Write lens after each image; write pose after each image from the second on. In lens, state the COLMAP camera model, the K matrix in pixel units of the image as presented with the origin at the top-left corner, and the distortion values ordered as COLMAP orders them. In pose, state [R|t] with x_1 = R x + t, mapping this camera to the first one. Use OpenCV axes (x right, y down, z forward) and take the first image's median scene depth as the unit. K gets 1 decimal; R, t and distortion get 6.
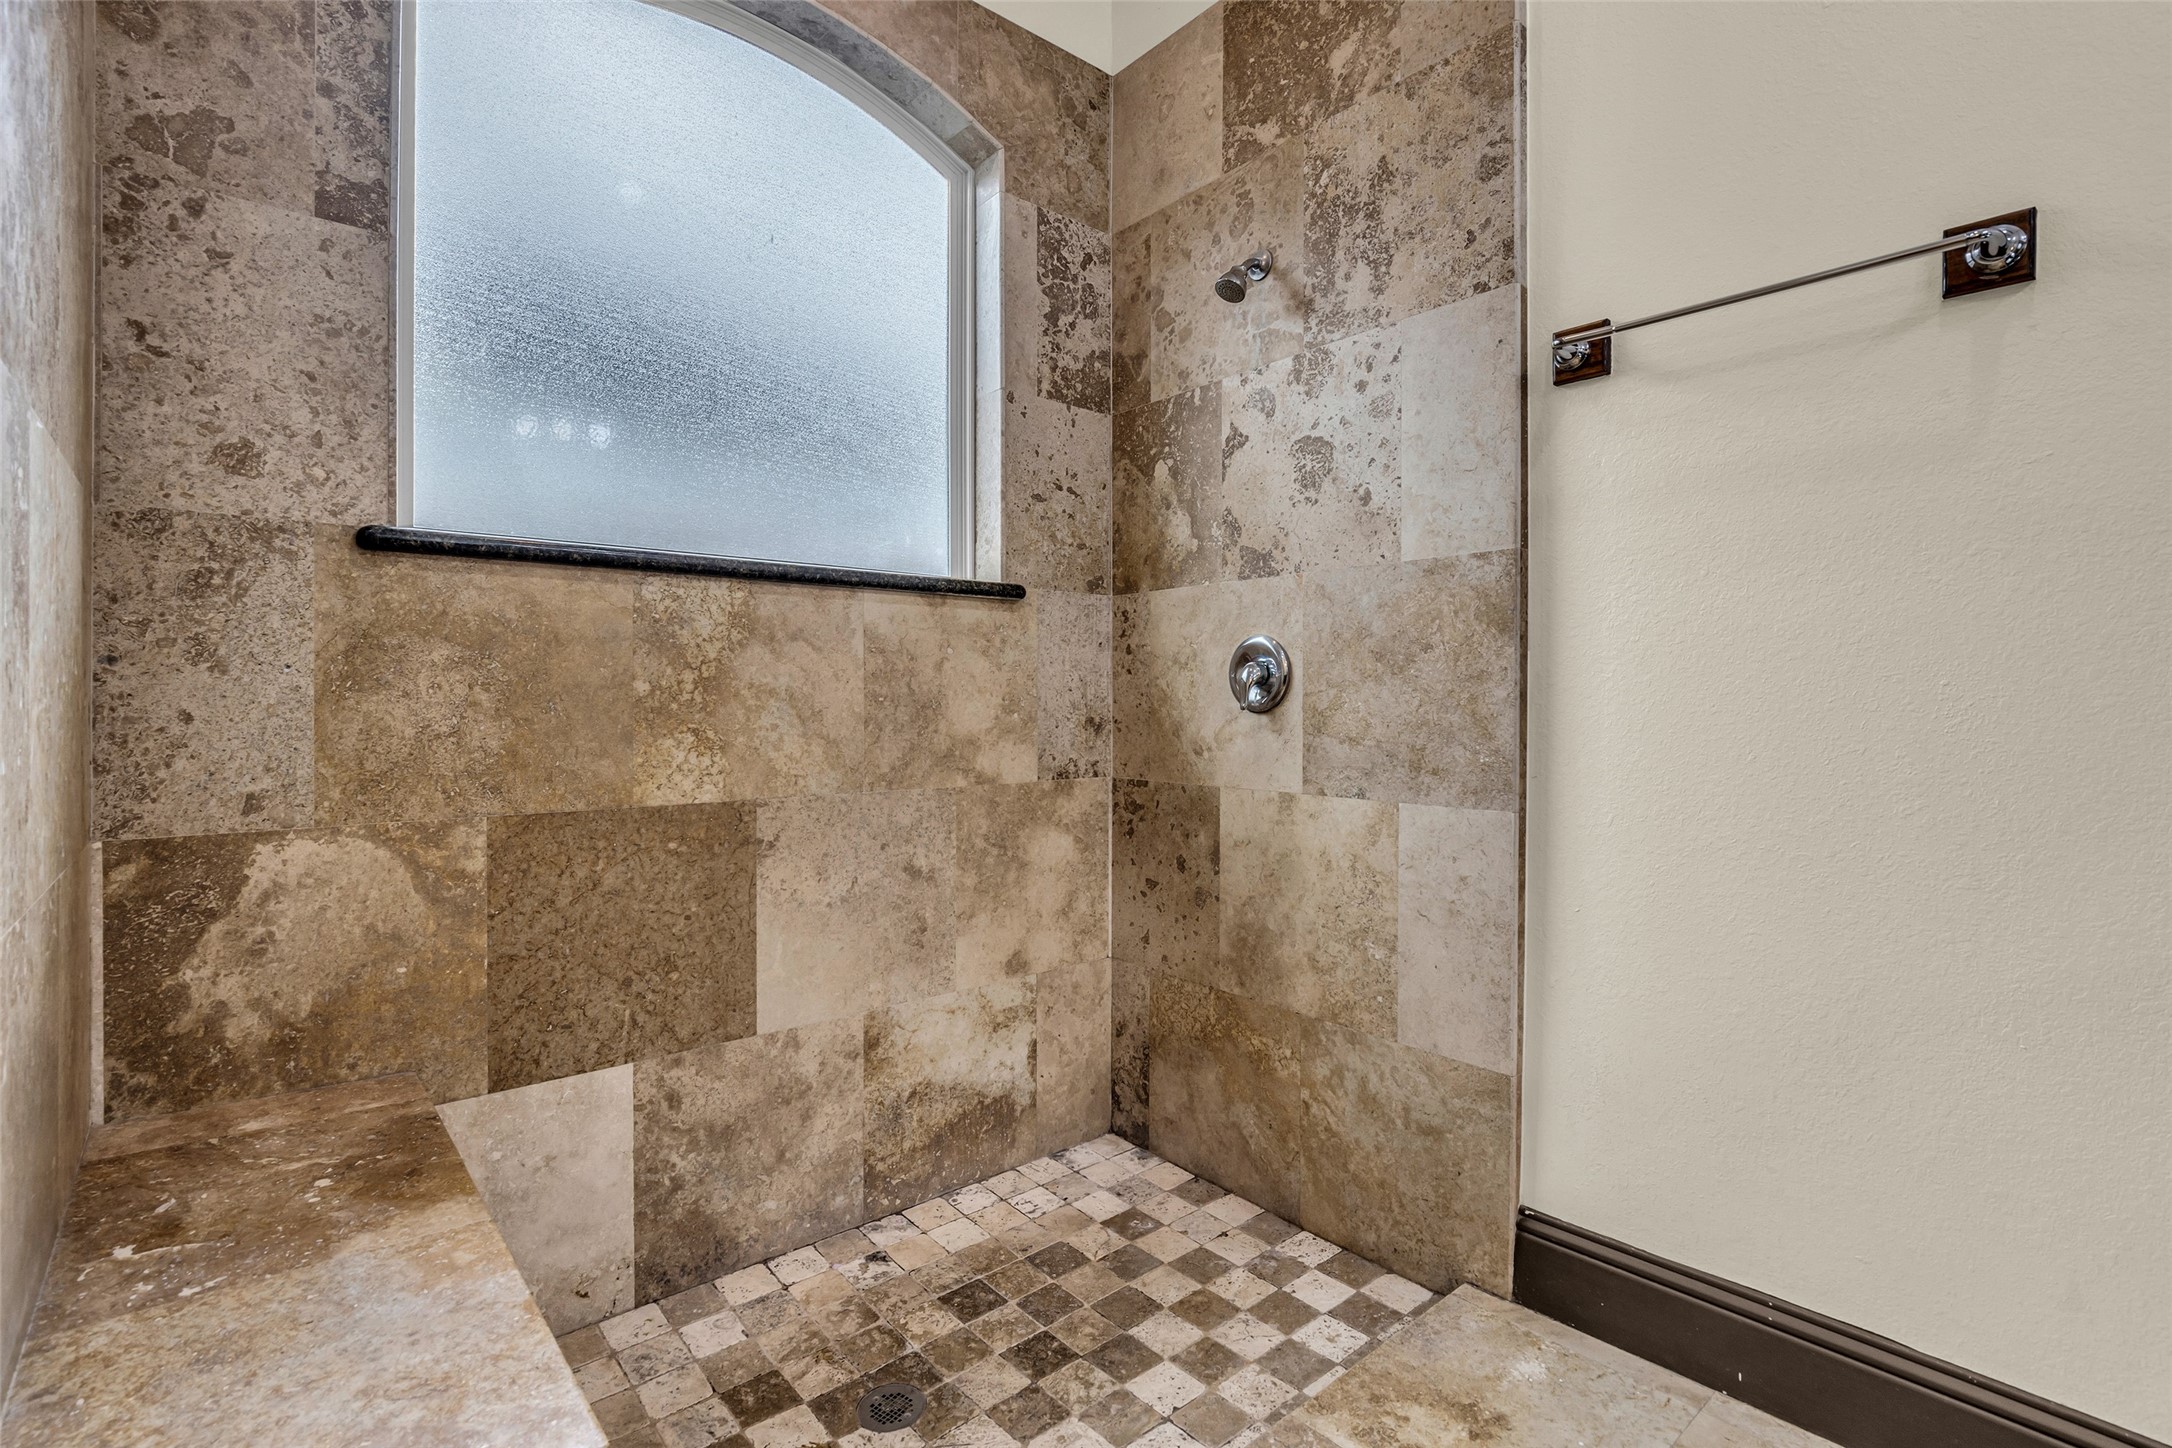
lens RADIAL K [[1001.0, 0, 1088.0], [0, 1001.0, 712.9], [0, 0, 1]] dist [-0.014566, 0.001355]
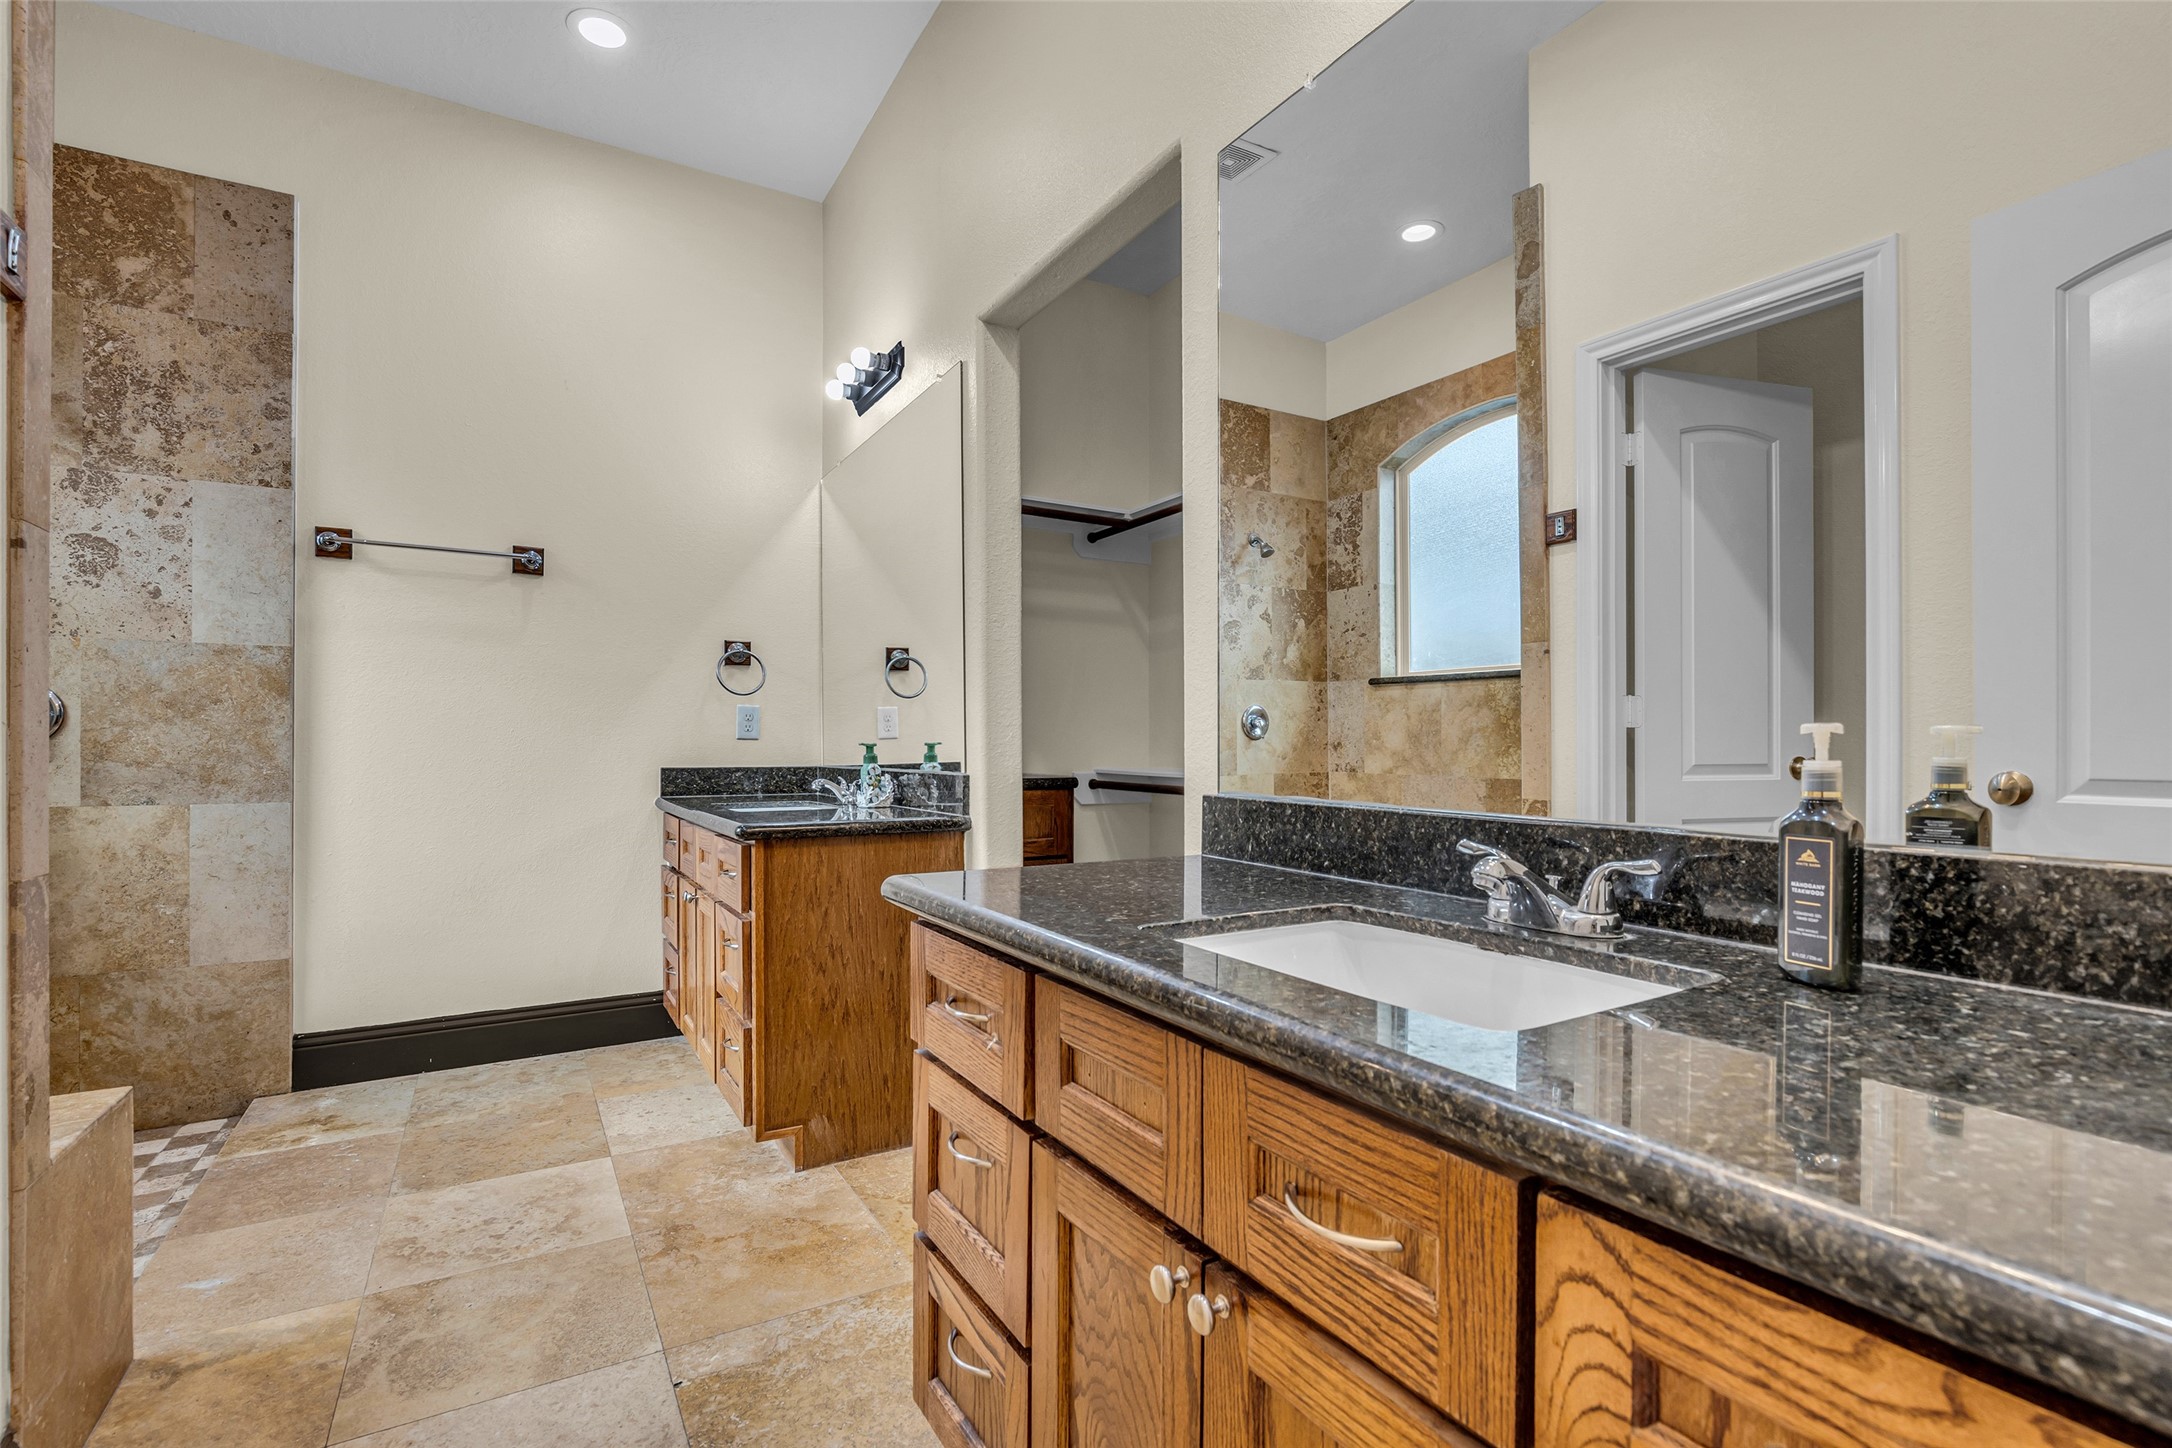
lens RADIAL K [[1001.0, 0, 1088.5], [0, 1001.0, 733.2], [0, 0, 1]] dist [-0.014566, 0.001355]
pose [[0.172520, 0.006702, 0.984983, -0.901288], [0.004373, 0.999962, -0.007569, 0.000947], [-0.984996, 0.005614, 0.172484, -0.565336]]
